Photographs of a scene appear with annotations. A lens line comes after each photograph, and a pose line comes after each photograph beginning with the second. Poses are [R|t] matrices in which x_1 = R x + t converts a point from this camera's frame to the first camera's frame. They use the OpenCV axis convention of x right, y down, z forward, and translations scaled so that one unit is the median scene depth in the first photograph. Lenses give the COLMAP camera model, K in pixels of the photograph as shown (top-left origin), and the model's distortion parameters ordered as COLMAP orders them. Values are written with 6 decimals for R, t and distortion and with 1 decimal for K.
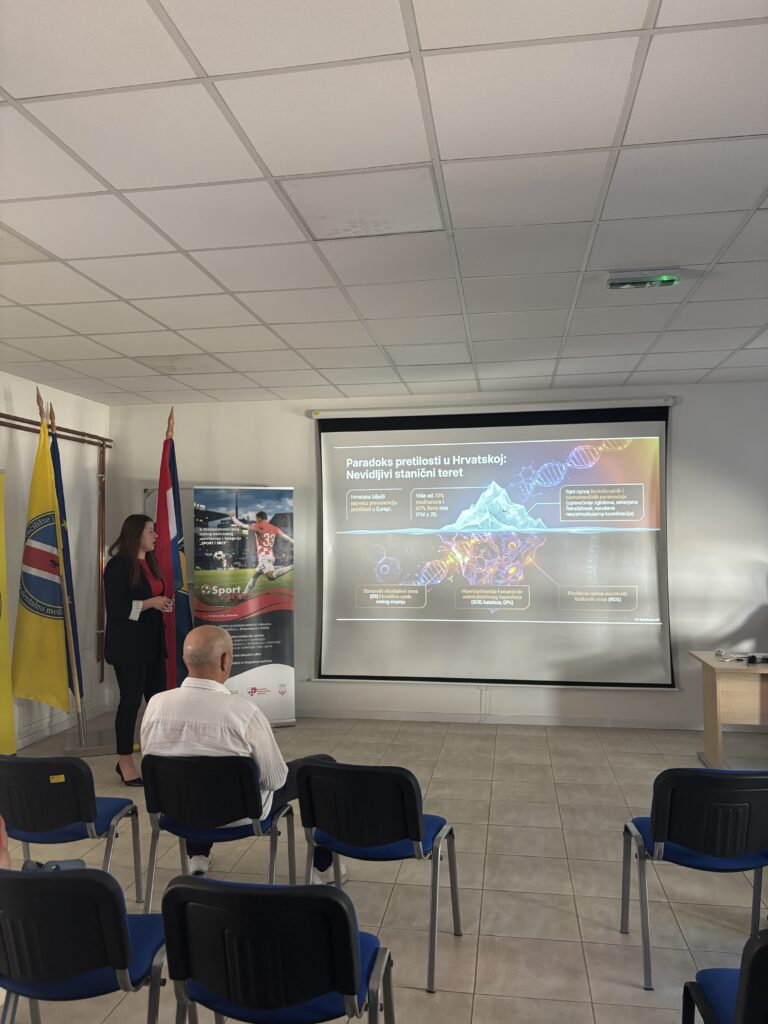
lens RADIAL K [[760.3, 0, 380.3], [0, 760.3, 507.1], [0, 0, 1]] dist [0.035564, -0.048622]
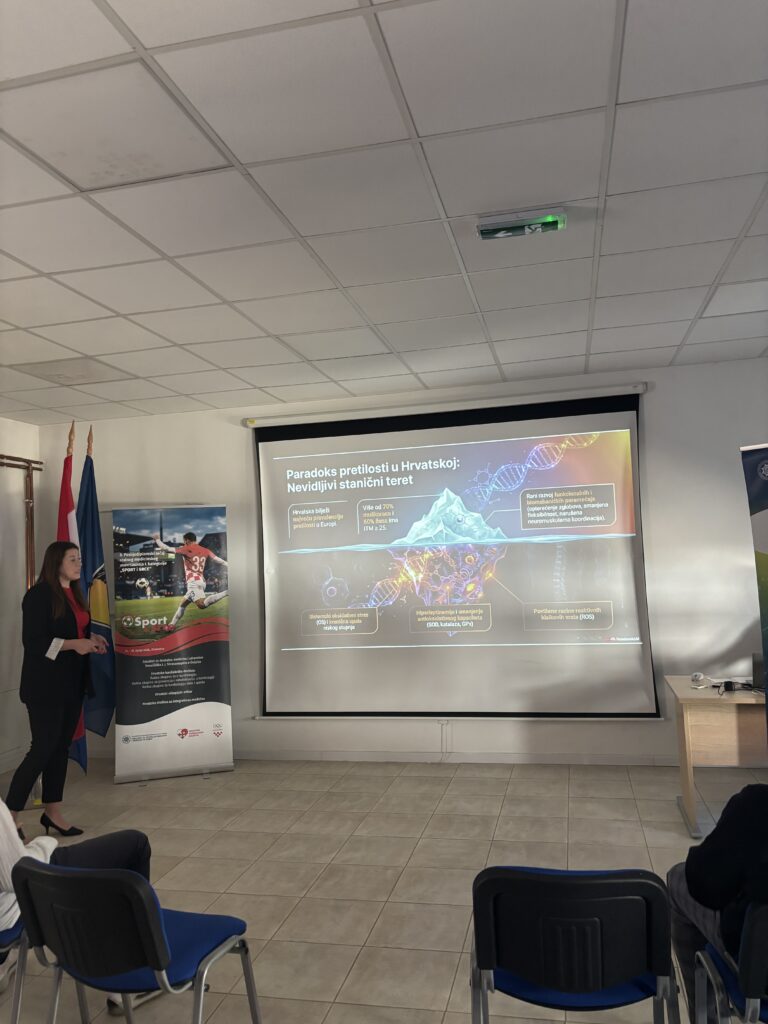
lens RADIAL K [[760.3, 0, 392.3], [0, 760.3, 510.1], [0, 0, 1]] dist [0.035564, -0.048622]
pose [[0.997551, -0.041546, -0.056271, 0.138037], [0.040422, 0.998963, -0.020974, 0.008173], [0.057084, 0.018648, 0.998195, 0.112435]]
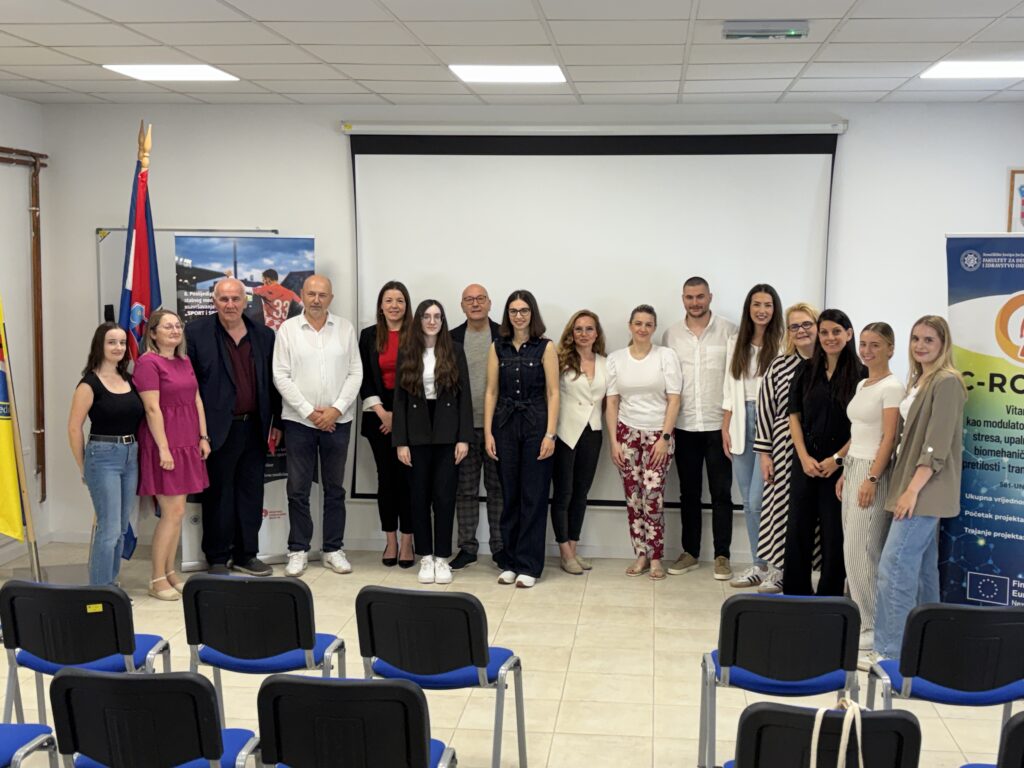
lens RADIAL K [[1330.5, 0, 504.8], [0, 1330.5, 383.8], [0, 0, 1]] dist [0.006333, 0.000000]
pose [[0.998141, 0.009276, 0.060233, -0.011562], [-0.017607, 0.990094, 0.139298, -0.066006], [-0.058344, -0.140100, 0.988417, -0.262010]]
